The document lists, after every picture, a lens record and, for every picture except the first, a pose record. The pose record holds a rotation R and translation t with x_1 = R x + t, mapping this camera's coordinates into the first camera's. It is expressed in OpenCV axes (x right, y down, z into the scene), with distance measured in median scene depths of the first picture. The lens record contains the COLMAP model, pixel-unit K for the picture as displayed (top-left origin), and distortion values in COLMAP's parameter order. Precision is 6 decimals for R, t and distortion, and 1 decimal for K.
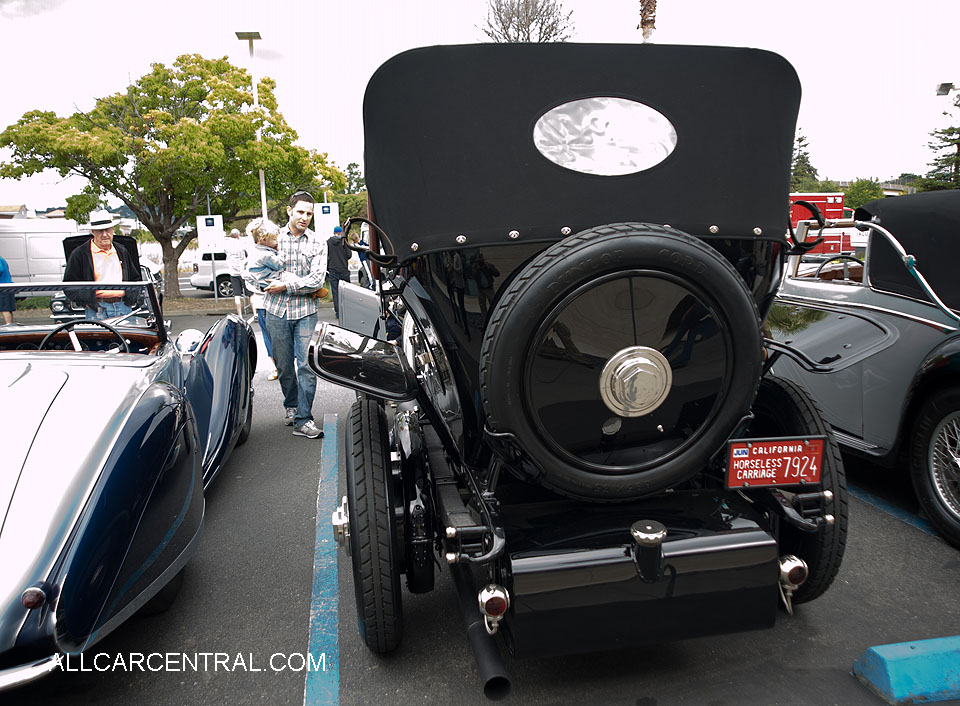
lens RADIAL K [[815.4, 0, 480.1], [0, 815.4, 373.4], [0, 0, 1]] dist [-0.004113, -0.002670]
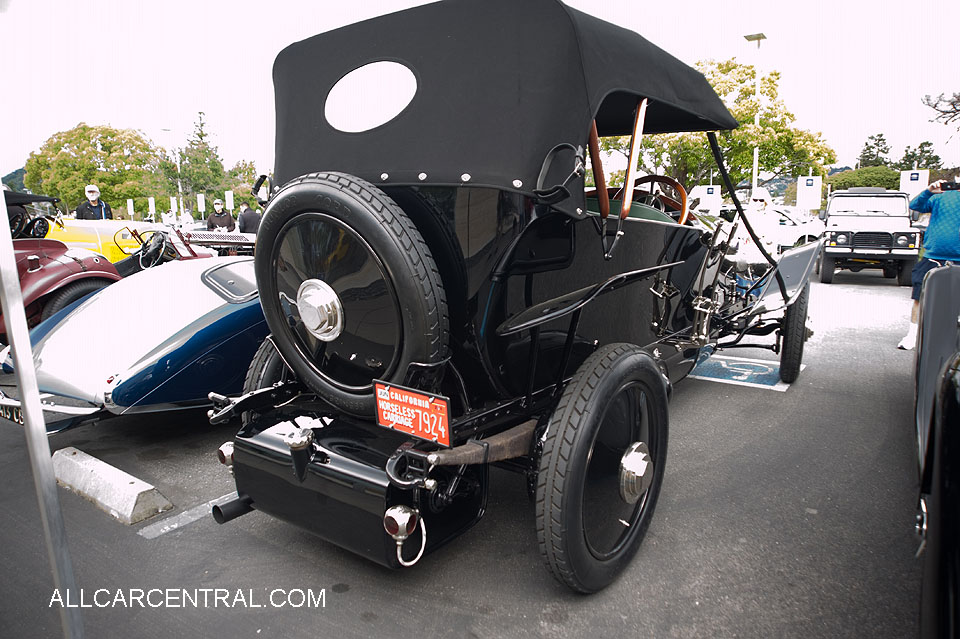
lens RADIAL K [[645.1, 0, 480.7], [0, 645.1, 342.3], [0, 0, 1]] dist [-0.142749, 0.110164]
pose [[0.700709, 0.170776, -0.692707, 0.139909], [-0.137414, 0.985055, 0.103848, -0.009905], [0.700089, 0.022421, 0.713704, 0.074153]]
